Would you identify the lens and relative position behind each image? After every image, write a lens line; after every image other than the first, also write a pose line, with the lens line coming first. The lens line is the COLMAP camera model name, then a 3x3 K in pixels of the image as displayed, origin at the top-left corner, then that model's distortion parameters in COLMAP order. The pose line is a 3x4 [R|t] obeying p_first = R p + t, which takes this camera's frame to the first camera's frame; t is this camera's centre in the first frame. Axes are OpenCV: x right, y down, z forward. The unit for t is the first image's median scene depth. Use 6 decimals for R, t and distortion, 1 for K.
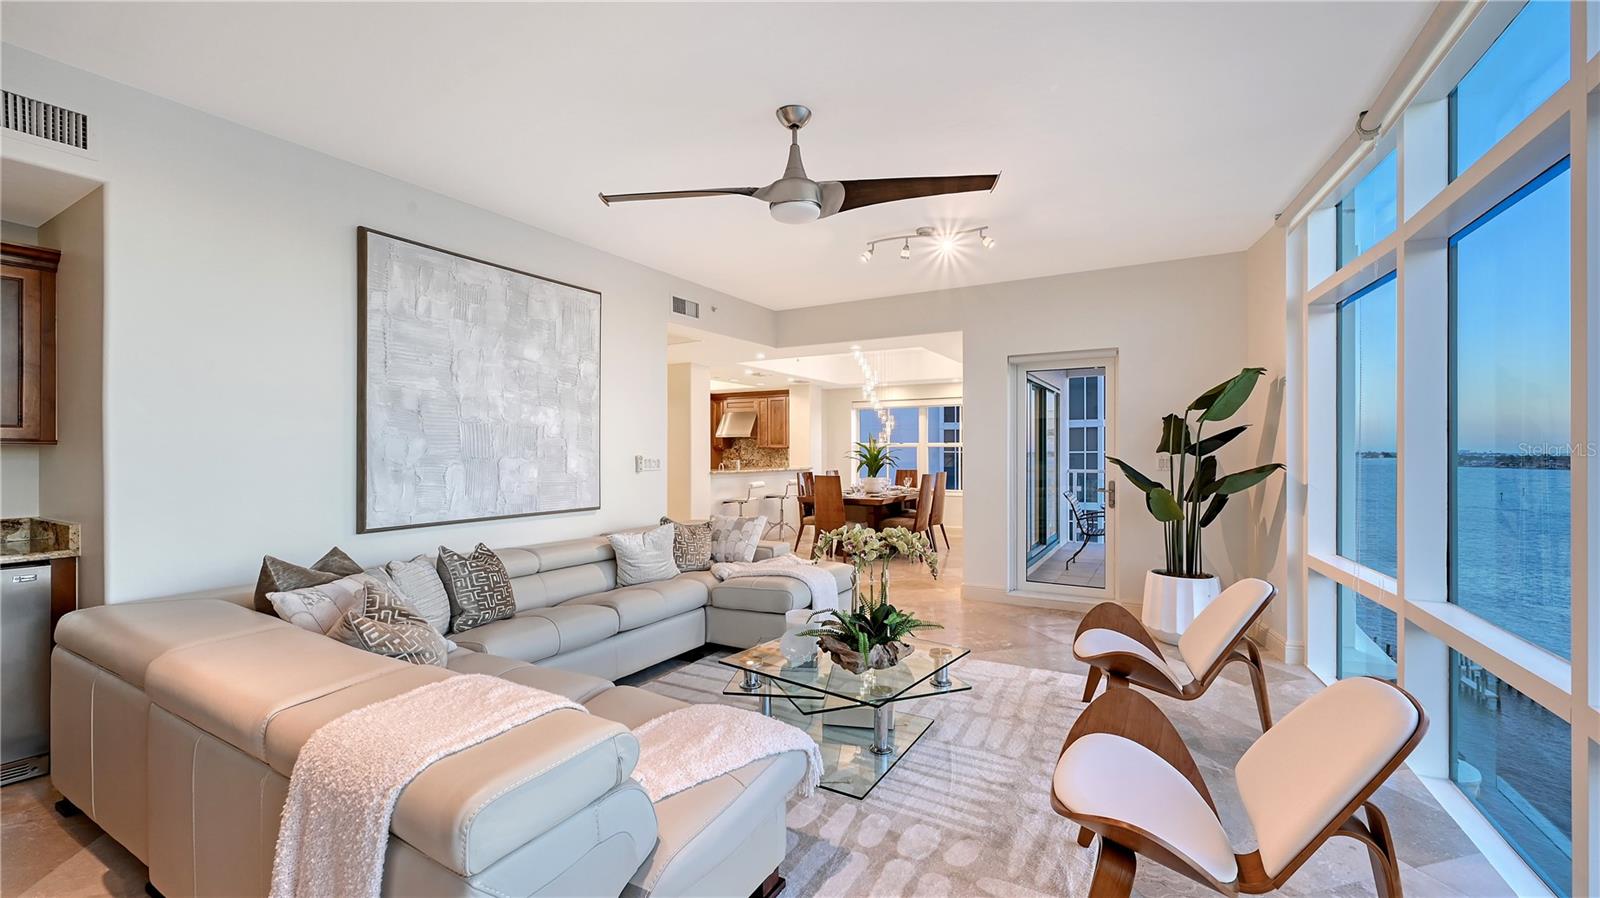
lens RADIAL K [[638.4, 0, 807.4], [0, 638.4, 449.9], [0, 0, 1]] dist [-0.003941, 0.000170]
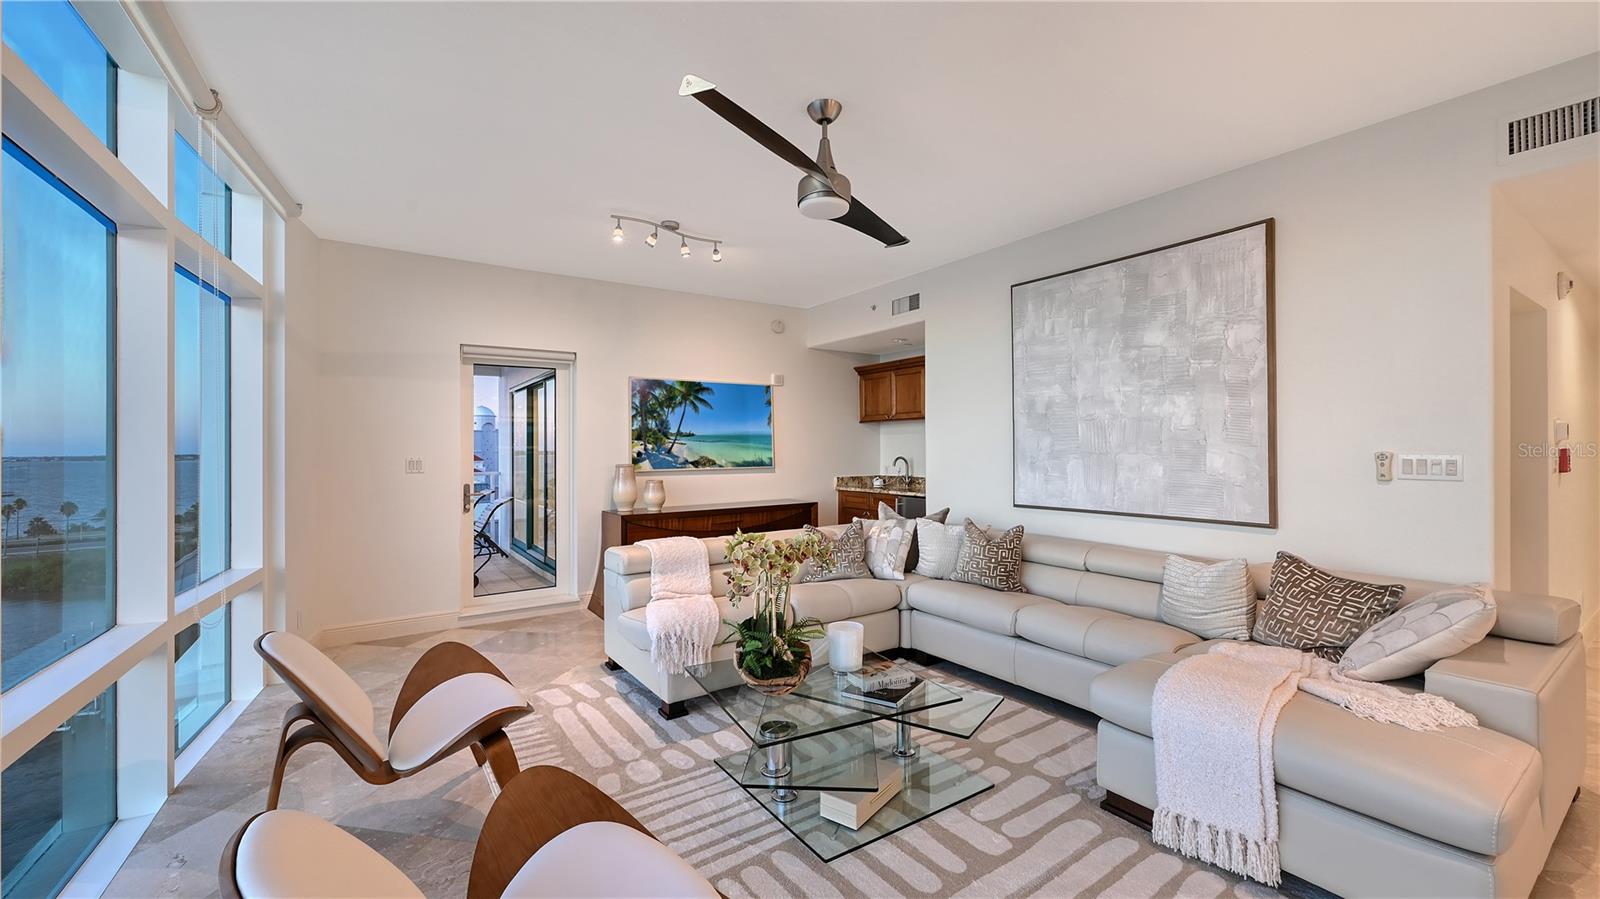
lens RADIAL K [[638.4, 0, 801.5], [0, 638.4, 445.6], [0, 0, 1]] dist [-0.003941, 0.000170]
pose [[-0.433437, 0.001812, -0.901182, 0.629387], [0.012136, 0.999919, -0.003827, -0.001868], [0.901102, -0.012595, -0.433424, 0.995239]]
